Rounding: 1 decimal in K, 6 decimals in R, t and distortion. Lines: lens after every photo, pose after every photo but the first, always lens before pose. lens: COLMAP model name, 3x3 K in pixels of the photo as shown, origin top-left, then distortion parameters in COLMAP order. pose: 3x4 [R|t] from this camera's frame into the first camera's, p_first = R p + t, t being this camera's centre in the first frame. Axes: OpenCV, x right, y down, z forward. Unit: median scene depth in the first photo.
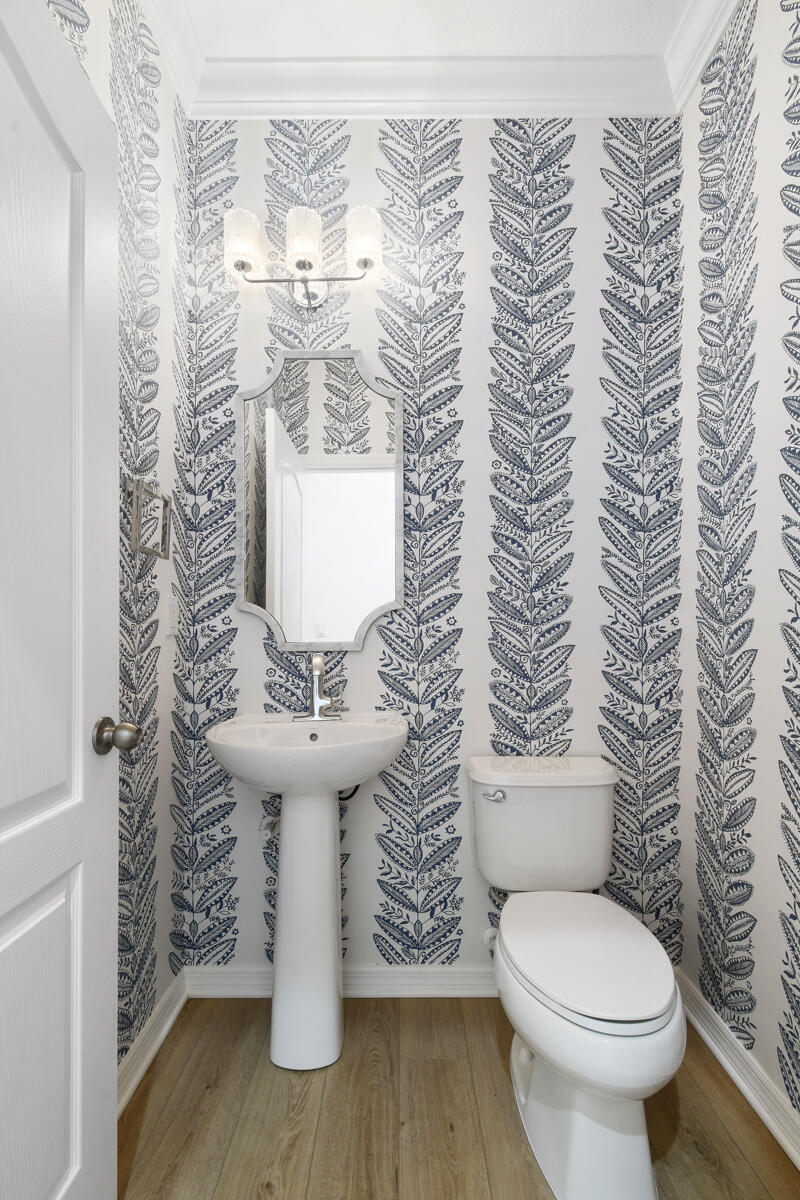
lens RADIAL K [[532.7, 0, 399.8], [0, 532.7, 599.8], [0, 0, 1]] dist [0.004413, -0.000879]
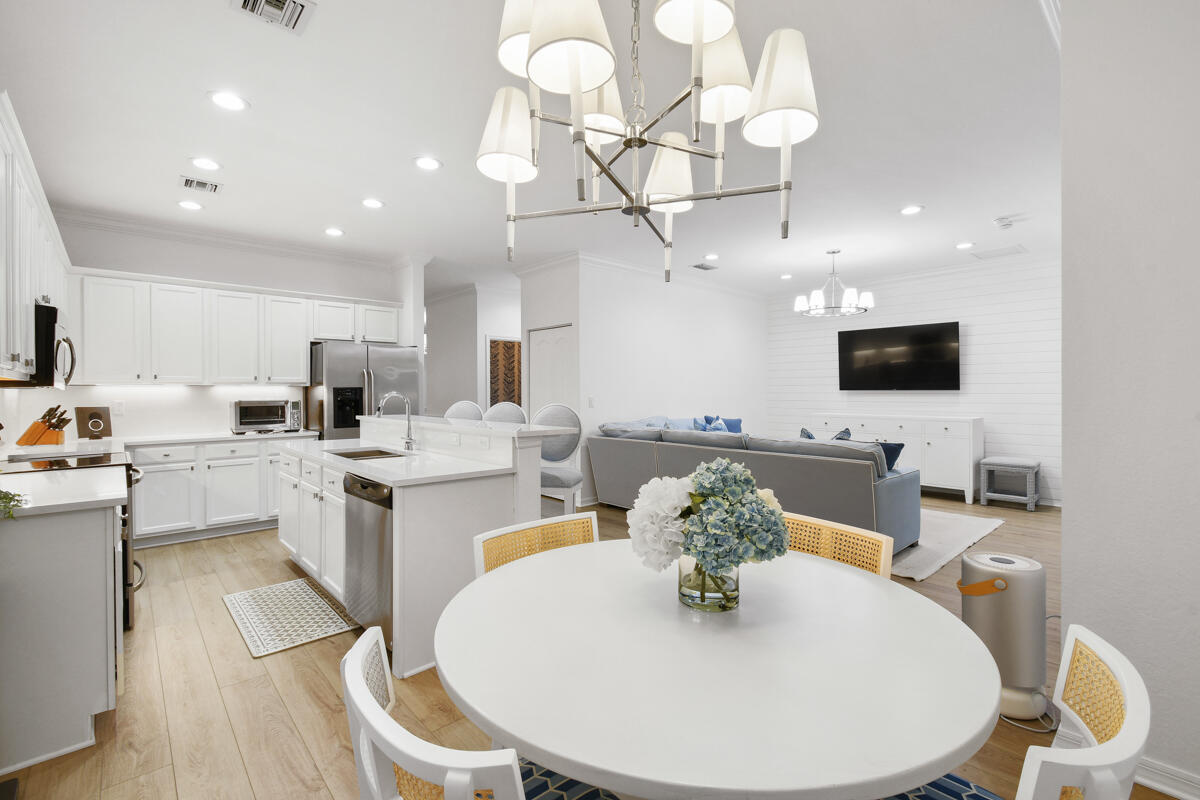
lens RADIAL K [[532.7, 0, 606.8], [0, 532.7, 392.3], [0, 0, 1]] dist [0.004413, -0.000879]
pose [[0.736462, -0.001307, 0.676478, -2.808534], [0.000536, 0.999999, 0.001349, -0.043637], [-0.676479, -0.000631, 0.736461, -4.182045]]
